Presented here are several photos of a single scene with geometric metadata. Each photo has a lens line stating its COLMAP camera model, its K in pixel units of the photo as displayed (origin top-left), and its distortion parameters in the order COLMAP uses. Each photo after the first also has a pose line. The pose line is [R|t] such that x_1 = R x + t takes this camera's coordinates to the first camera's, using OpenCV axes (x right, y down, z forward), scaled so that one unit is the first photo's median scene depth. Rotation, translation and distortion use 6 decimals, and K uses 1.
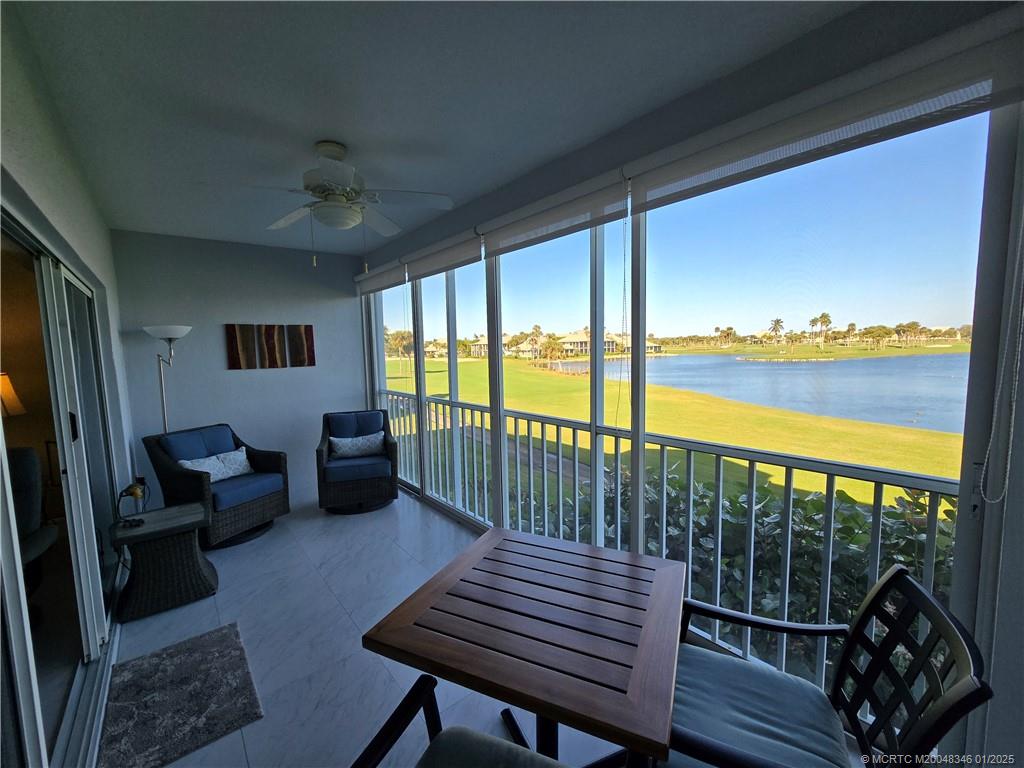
lens RADIAL K [[415.8, 0, 514.4], [0, 415.8, 386.5], [0, 0, 1]] dist [0.000406, 0.000391]
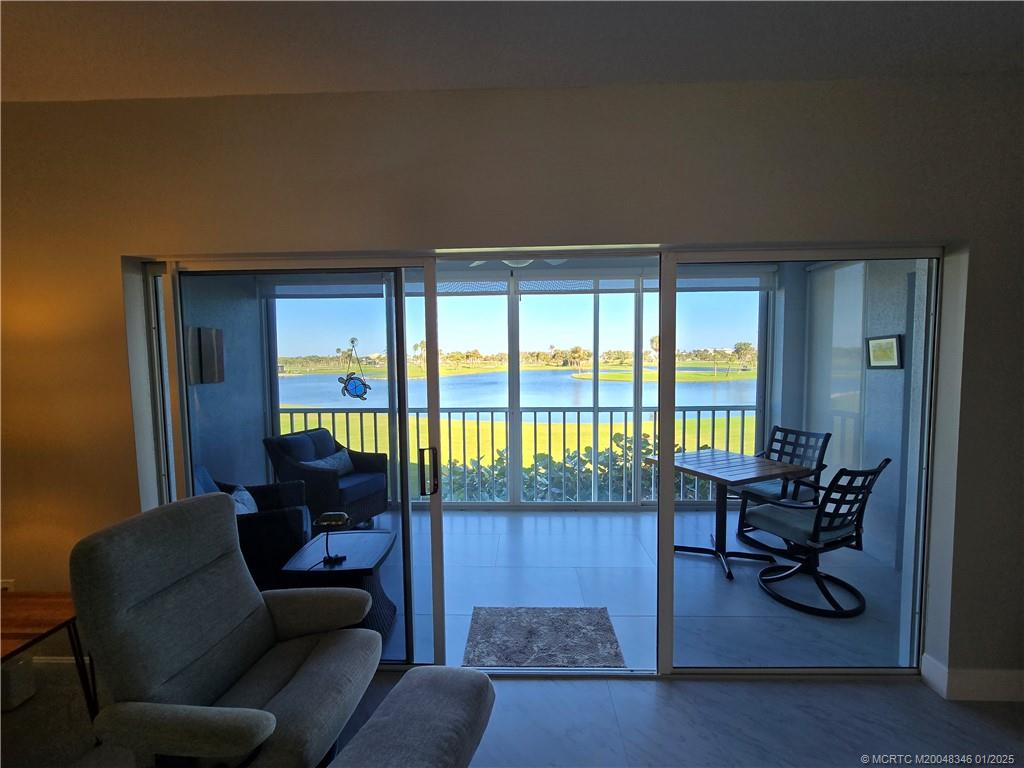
lens RADIAL K [[421.2, 0, 512.0], [0, 421.2, 384.0], [0, 0, 1]] dist [-0.000042, -0.000132]
pose [[0.659449, -0.024105, 0.751363, -0.726316], [0.065546, 0.997523, -0.025526, 0.008612], [-0.748887, 0.066081, 0.659395, 0.083458]]
